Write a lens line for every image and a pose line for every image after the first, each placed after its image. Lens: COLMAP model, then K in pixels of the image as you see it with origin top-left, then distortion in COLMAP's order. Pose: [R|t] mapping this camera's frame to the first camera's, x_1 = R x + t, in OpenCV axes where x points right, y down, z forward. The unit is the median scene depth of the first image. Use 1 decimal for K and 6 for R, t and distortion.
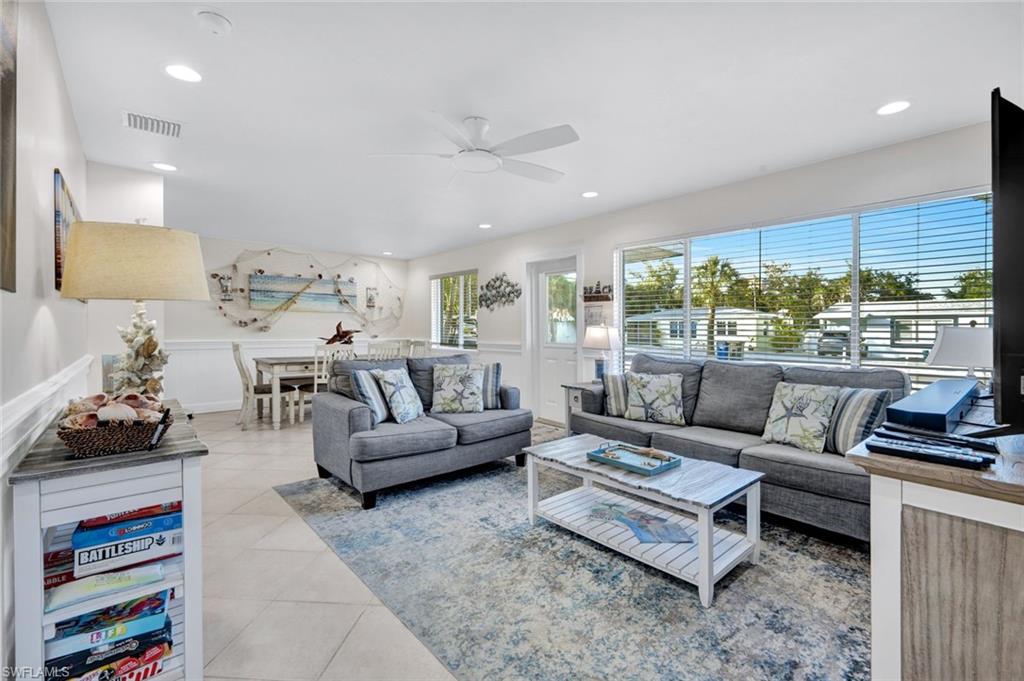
lens RADIAL K [[446.9, 0, 514.4], [0, 446.9, 334.9], [0, 0, 1]] dist [0.006880, -0.000116]
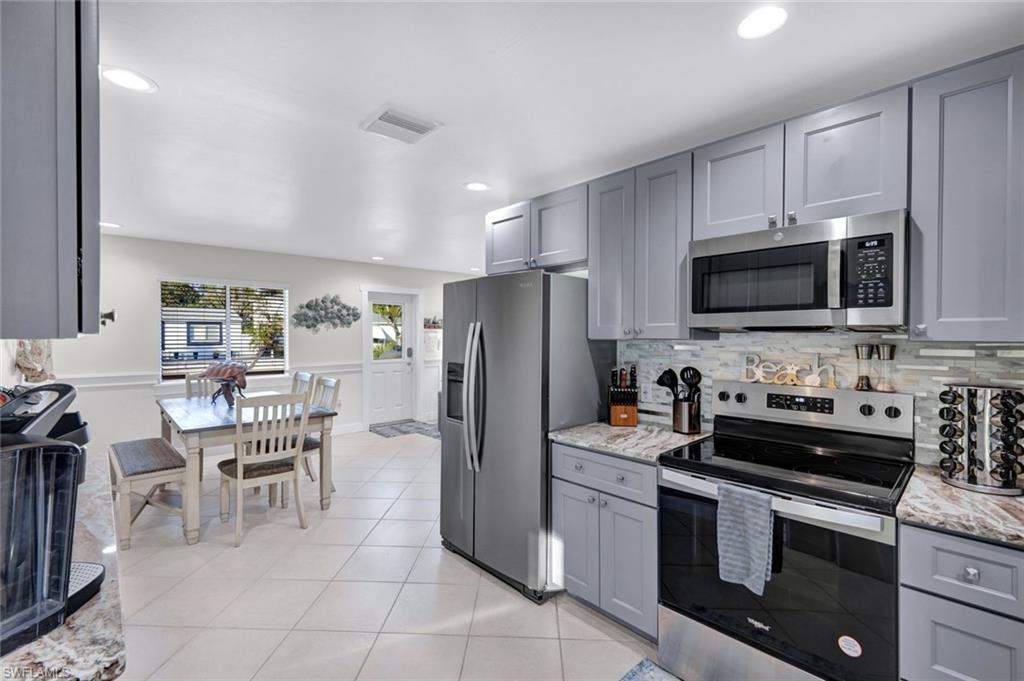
lens RADIAL K [[446.9, 0, 503.3], [0, 446.9, 332.0], [0, 0, 1]] dist [0.006880, -0.000116]
pose [[-0.033024, -0.014001, 0.999356, -1.095618], [0.003372, 0.999895, 0.014120, -0.070221], [-0.999449, 0.003836, -0.032973, 0.674949]]
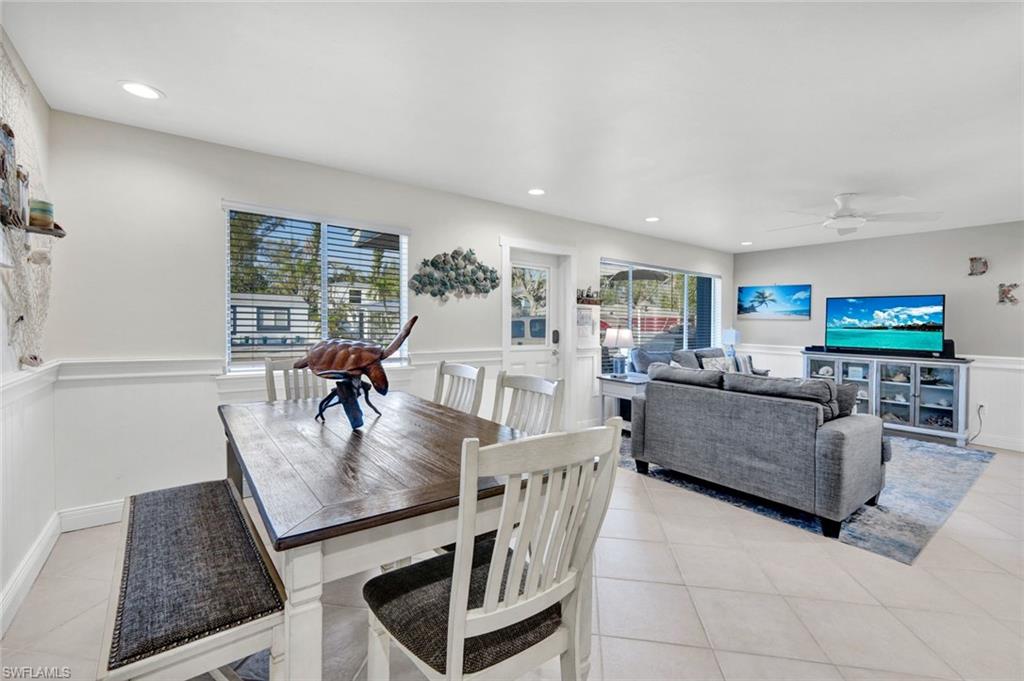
lens RADIAL K [[446.9, 0, 513.2], [0, 446.9, 337.2], [0, 0, 1]] dist [0.006880, -0.000116]
pose [[0.060744, -0.044463, 0.997163, -0.743484], [-0.011338, 0.998912, 0.045232, -0.035706], [-0.998089, -0.014054, 0.060174, 0.920181]]
